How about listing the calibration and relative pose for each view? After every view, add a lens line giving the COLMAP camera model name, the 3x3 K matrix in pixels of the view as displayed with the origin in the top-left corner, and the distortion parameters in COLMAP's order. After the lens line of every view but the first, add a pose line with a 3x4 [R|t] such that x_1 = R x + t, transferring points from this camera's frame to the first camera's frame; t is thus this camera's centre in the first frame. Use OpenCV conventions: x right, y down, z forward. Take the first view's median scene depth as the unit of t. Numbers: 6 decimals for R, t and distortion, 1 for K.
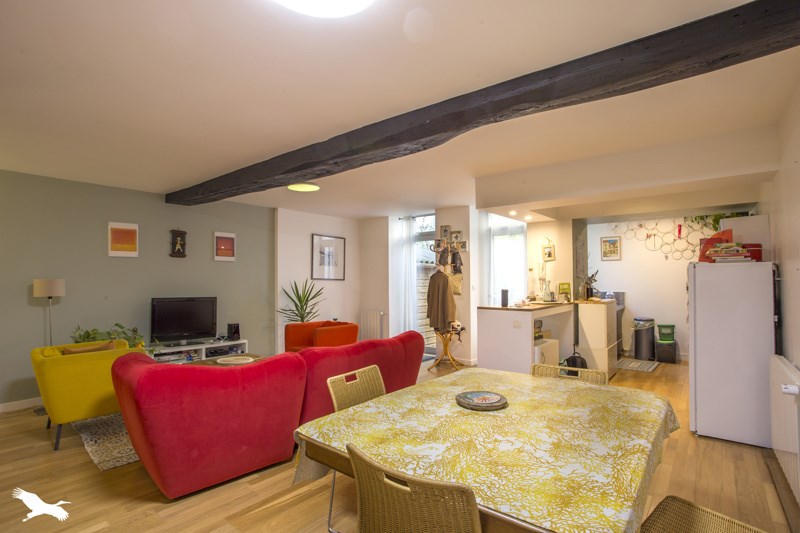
lens RADIAL K [[407.5, 0, 400.7], [0, 407.5, 269.4], [0, 0, 1]] dist [-0.006221, -0.000476]
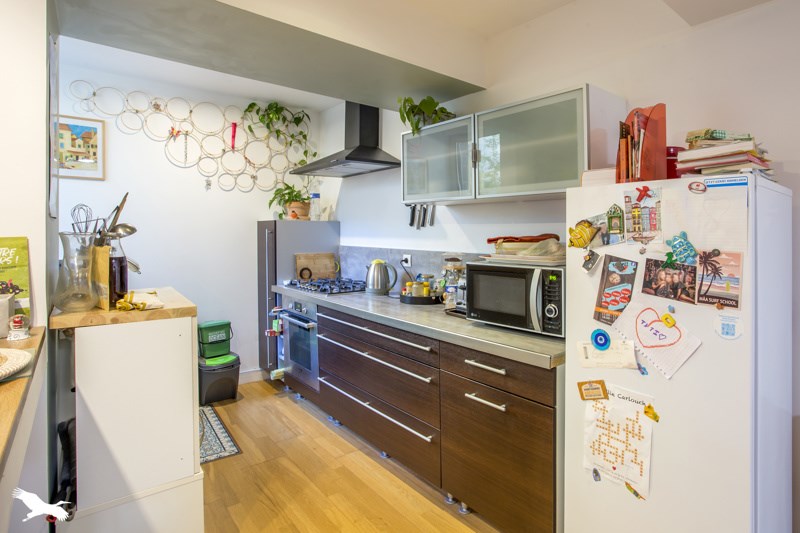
lens RADIAL K [[407.5, 0, 381.6], [0, 407.5, 237.0], [0, 0, 1]] dist [-0.006221, -0.000476]
pose [[0.217680, -0.003592, 0.976014, 0.226928], [-0.030461, 0.999481, 0.010472, 0.022601], [-0.975545, -0.032010, 0.217457, 0.703405]]
